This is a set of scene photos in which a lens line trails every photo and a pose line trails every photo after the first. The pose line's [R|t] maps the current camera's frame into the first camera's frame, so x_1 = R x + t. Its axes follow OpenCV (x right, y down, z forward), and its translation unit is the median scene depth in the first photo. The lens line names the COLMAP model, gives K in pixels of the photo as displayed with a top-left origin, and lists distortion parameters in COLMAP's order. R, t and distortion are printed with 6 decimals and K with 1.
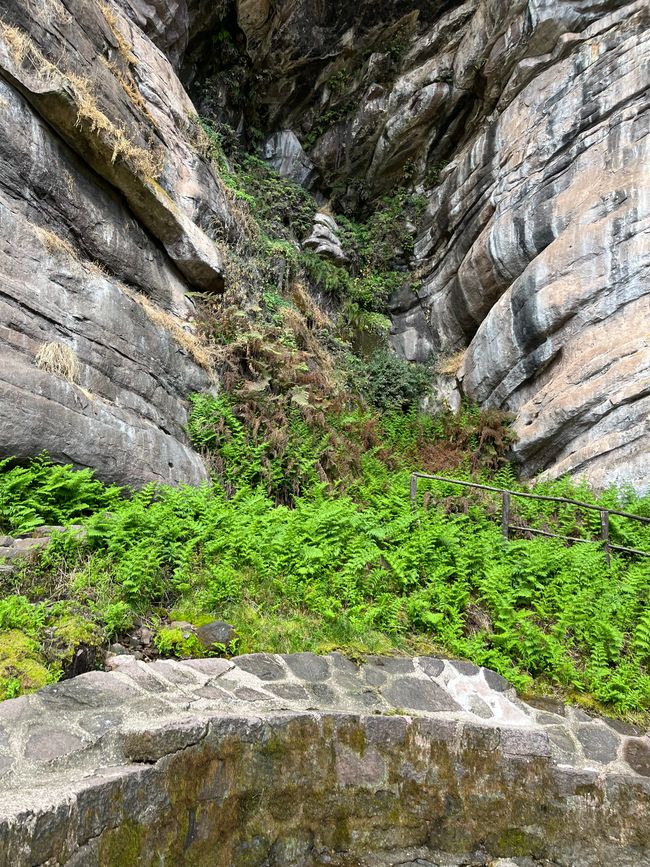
lens RADIAL K [[649.5, 0, 325.0], [0, 649.5, 433.5], [0, 0, 1]] dist [-0.005310, -0.007453]
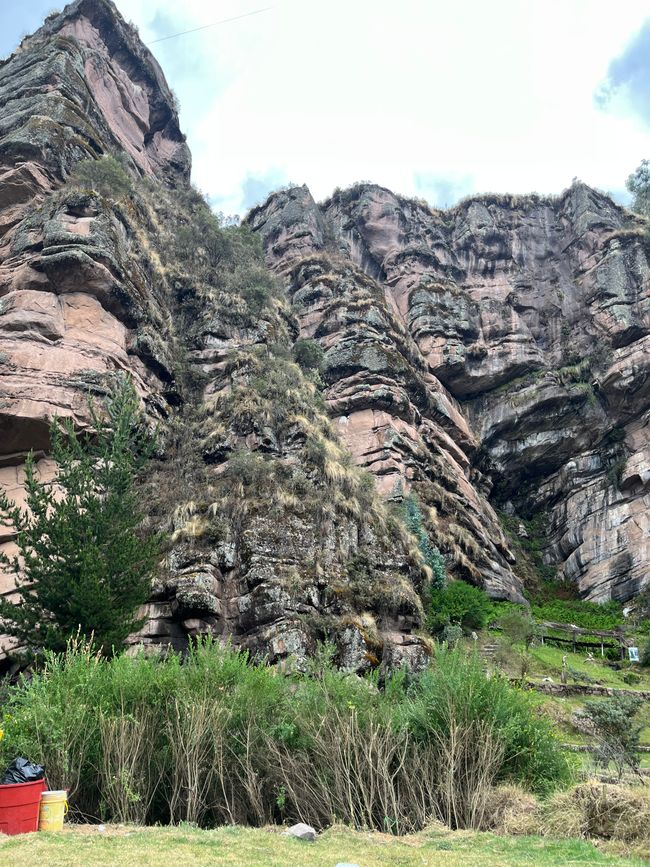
lens RADIAL K [[649.5, 0, 325.0], [0, 649.5, 433.5], [0, 0, 1]] dist [-0.005310, -0.007453]
pose [[0.992781, -0.067196, -0.099348, -0.803073], [0.055245, 0.991416, -0.118499, -0.535709], [0.106458, 0.112155, 0.987972, -3.215073]]
